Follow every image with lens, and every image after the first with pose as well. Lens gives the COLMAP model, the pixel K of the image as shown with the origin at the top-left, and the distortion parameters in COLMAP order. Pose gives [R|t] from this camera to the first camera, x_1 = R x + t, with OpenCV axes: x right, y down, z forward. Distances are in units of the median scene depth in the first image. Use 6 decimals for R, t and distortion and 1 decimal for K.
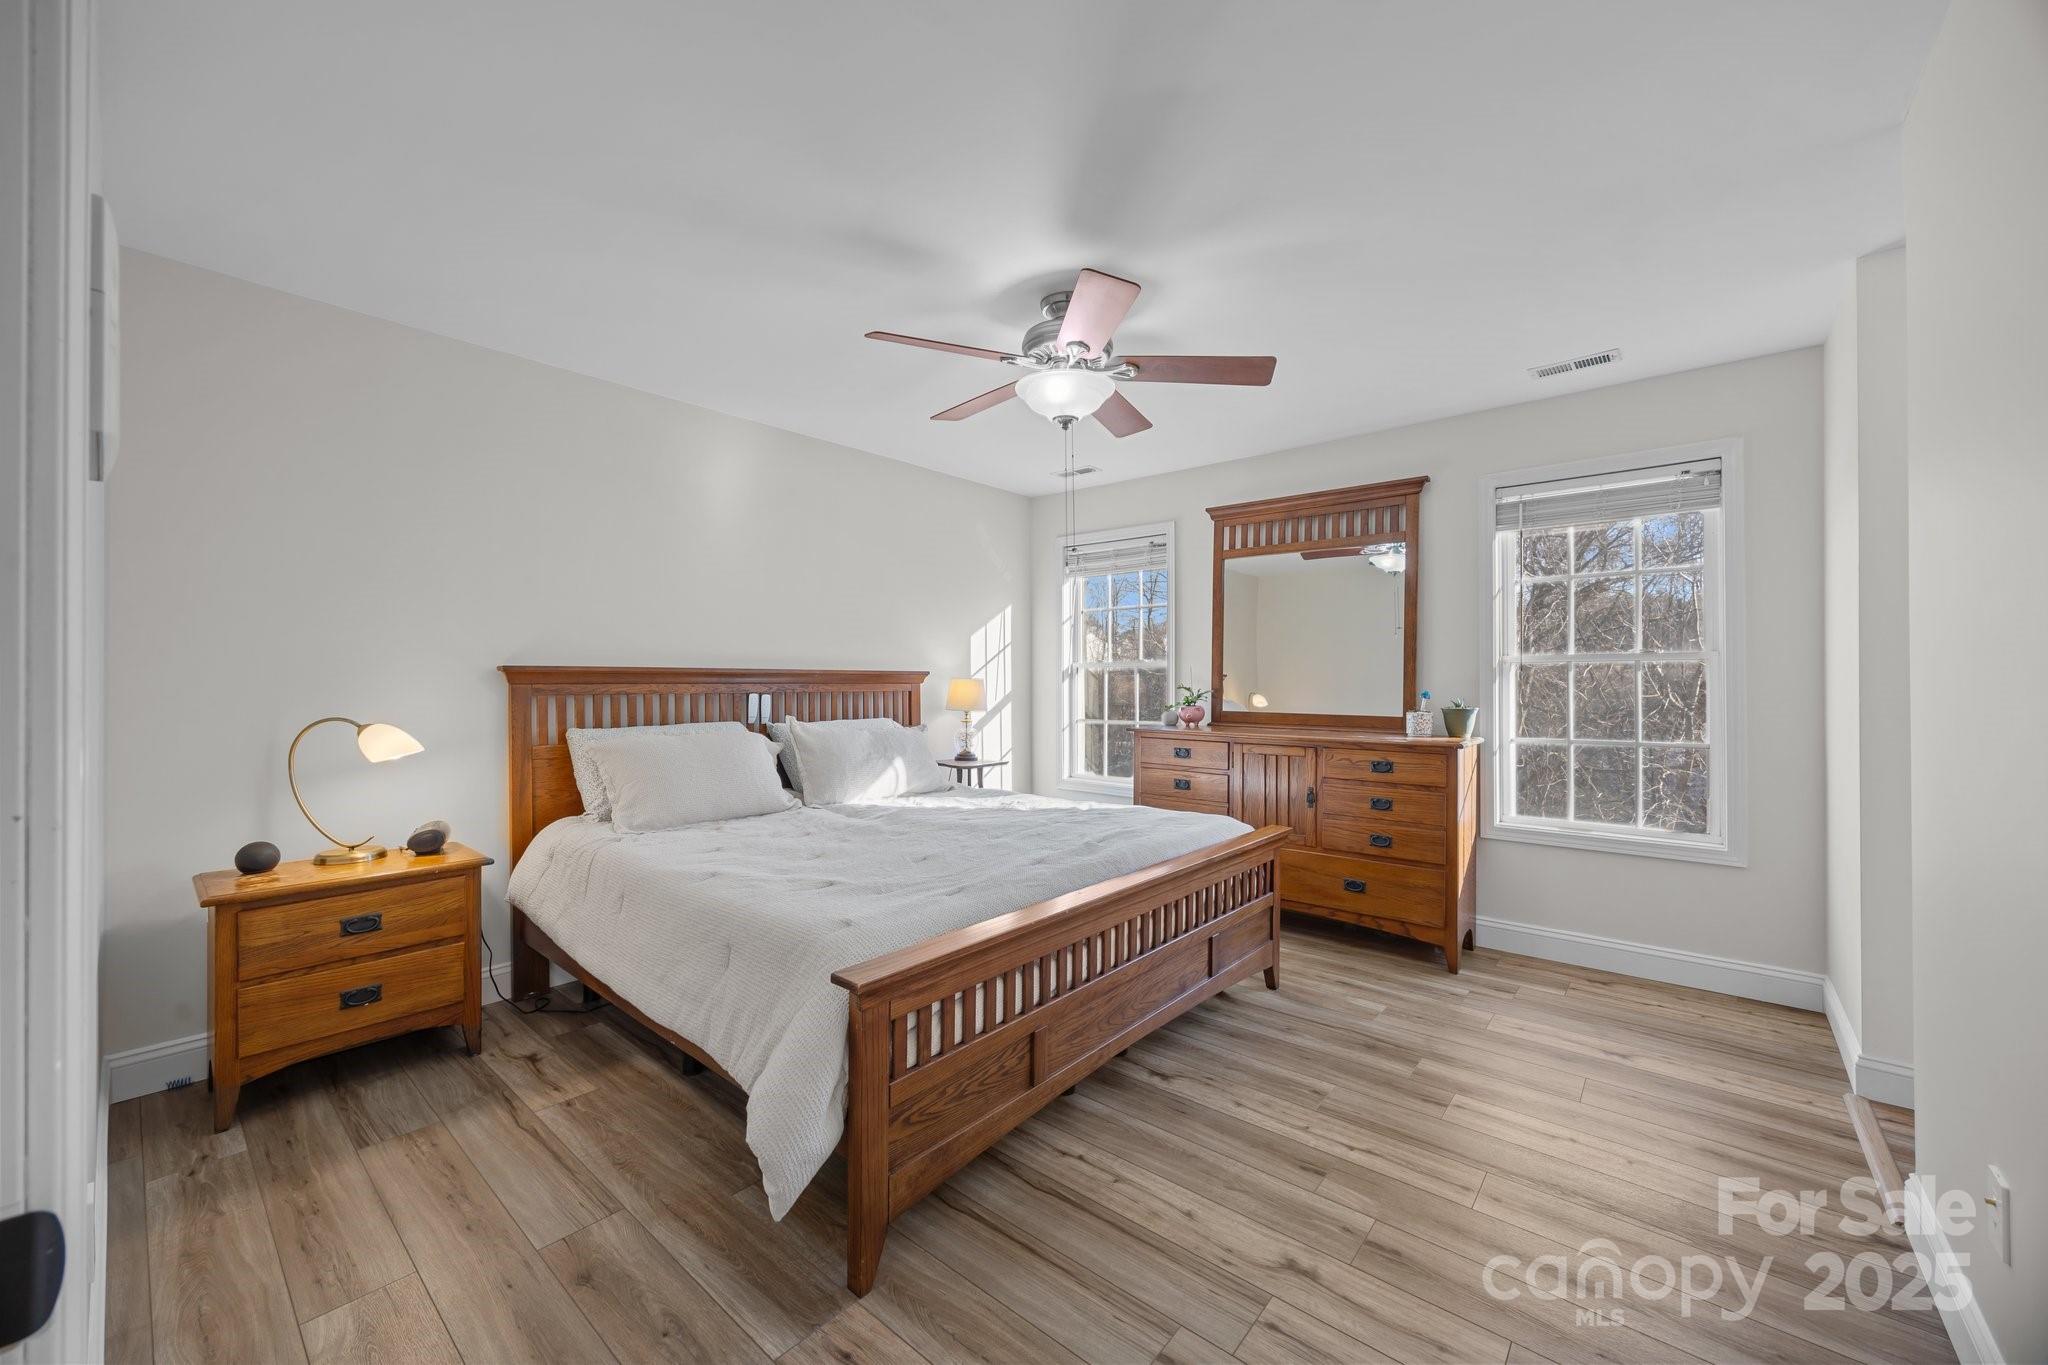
lens RADIAL K [[786.0, 0, 1019.8], [0, 786.0, 679.9], [0, 0, 1]] dist [-0.004087, -0.000227]
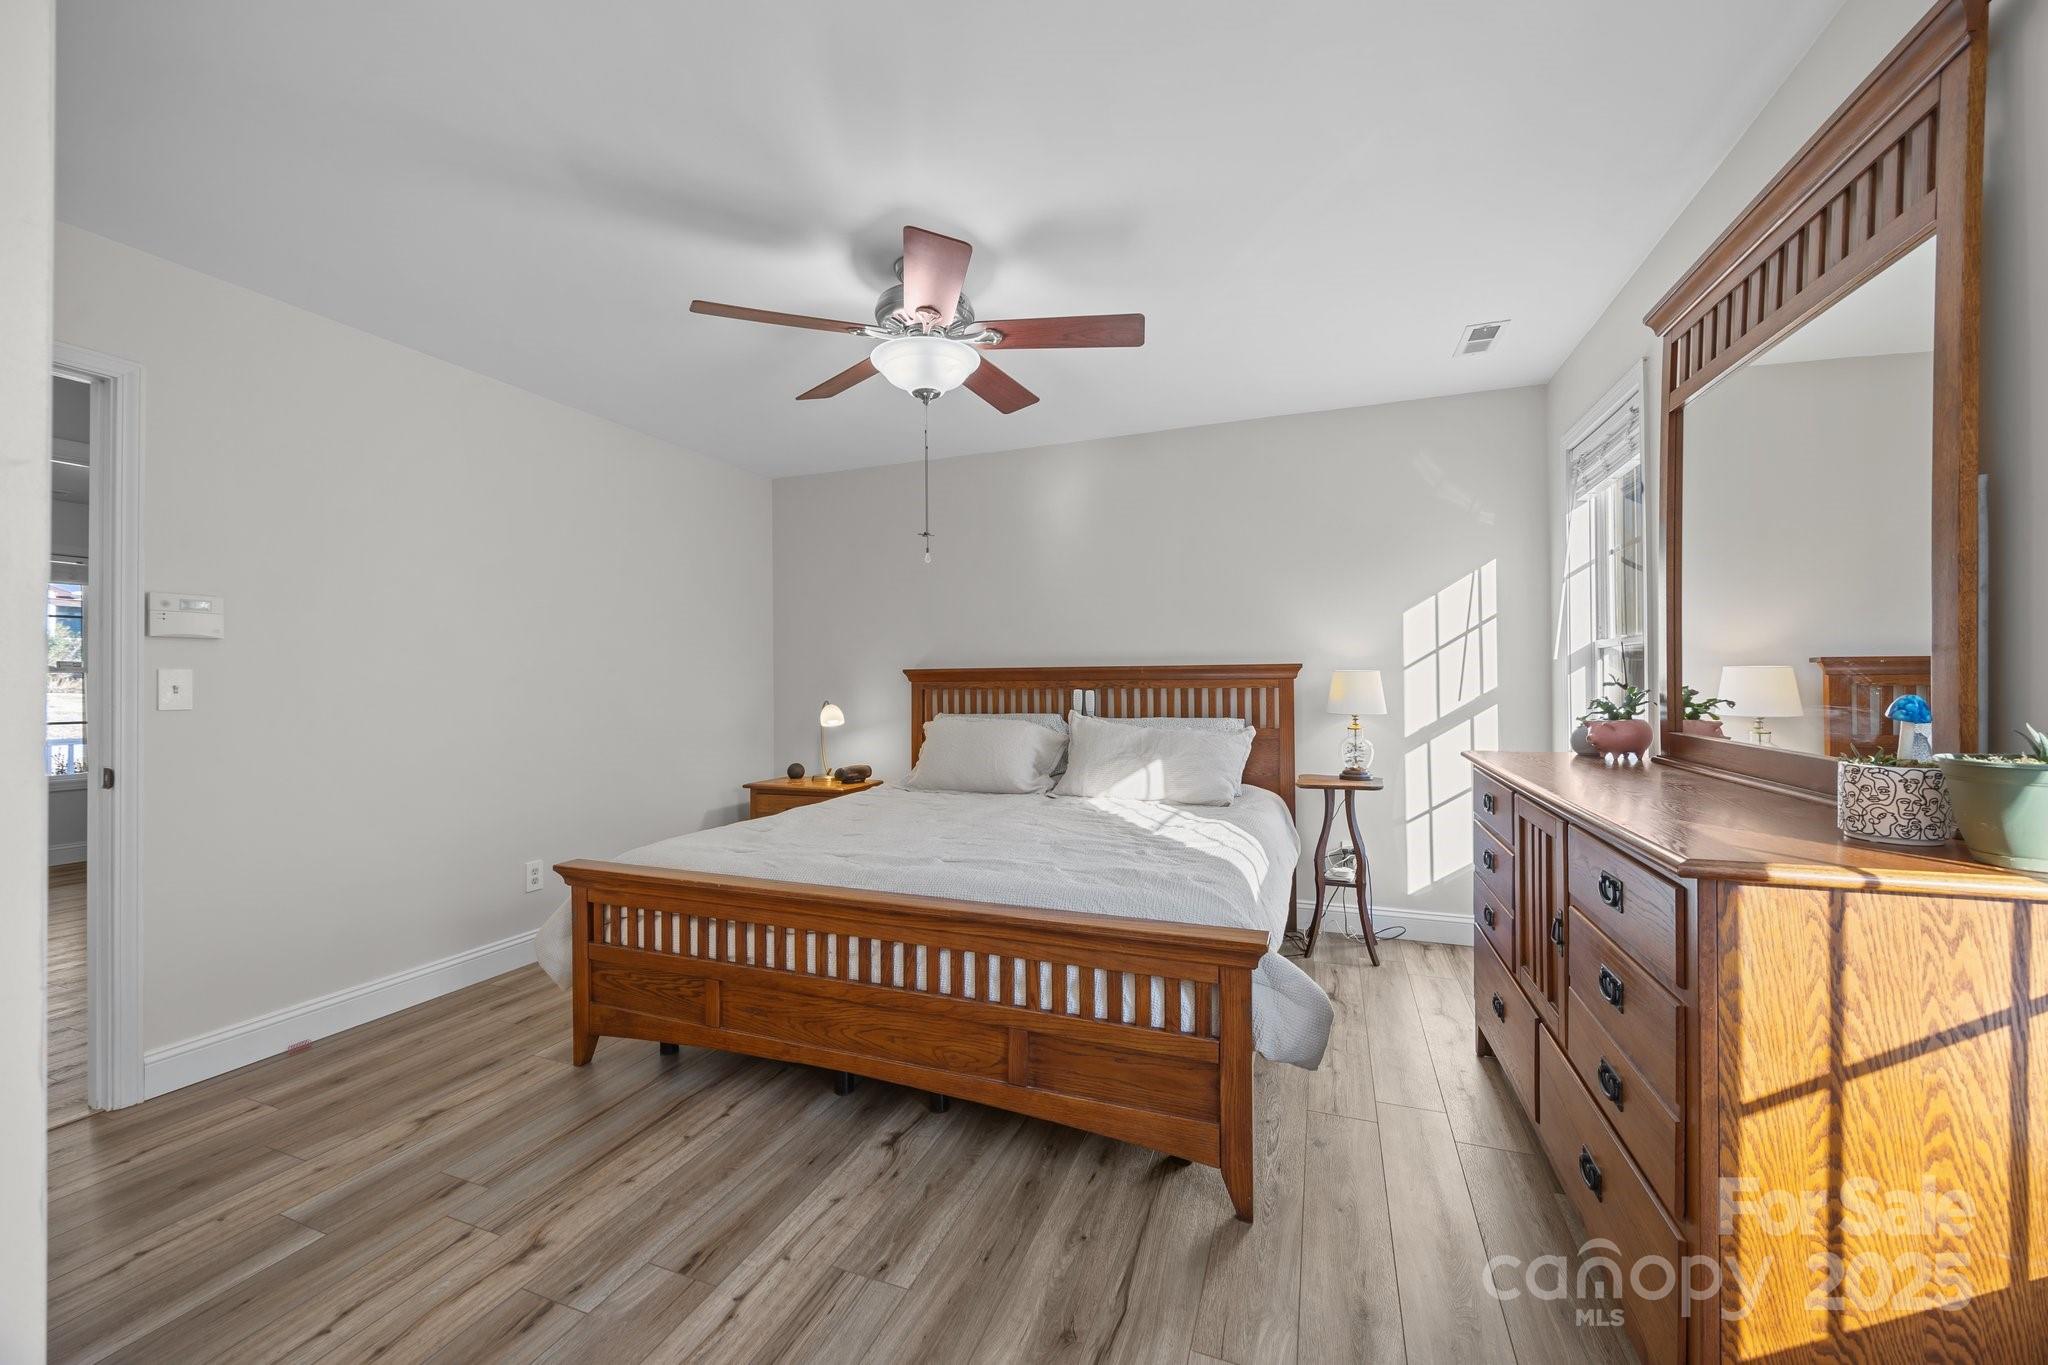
lens RADIAL K [[786.0, 0, 1018.9], [0, 786.0, 685.1], [0, 0, 1]] dist [-0.004087, -0.000227]
pose [[0.331998, 0.001975, -0.943278, 0.915505], [0.011956, 0.999909, 0.006301, 0.005487], [0.943204, -0.013370, 0.331944, 0.759220]]
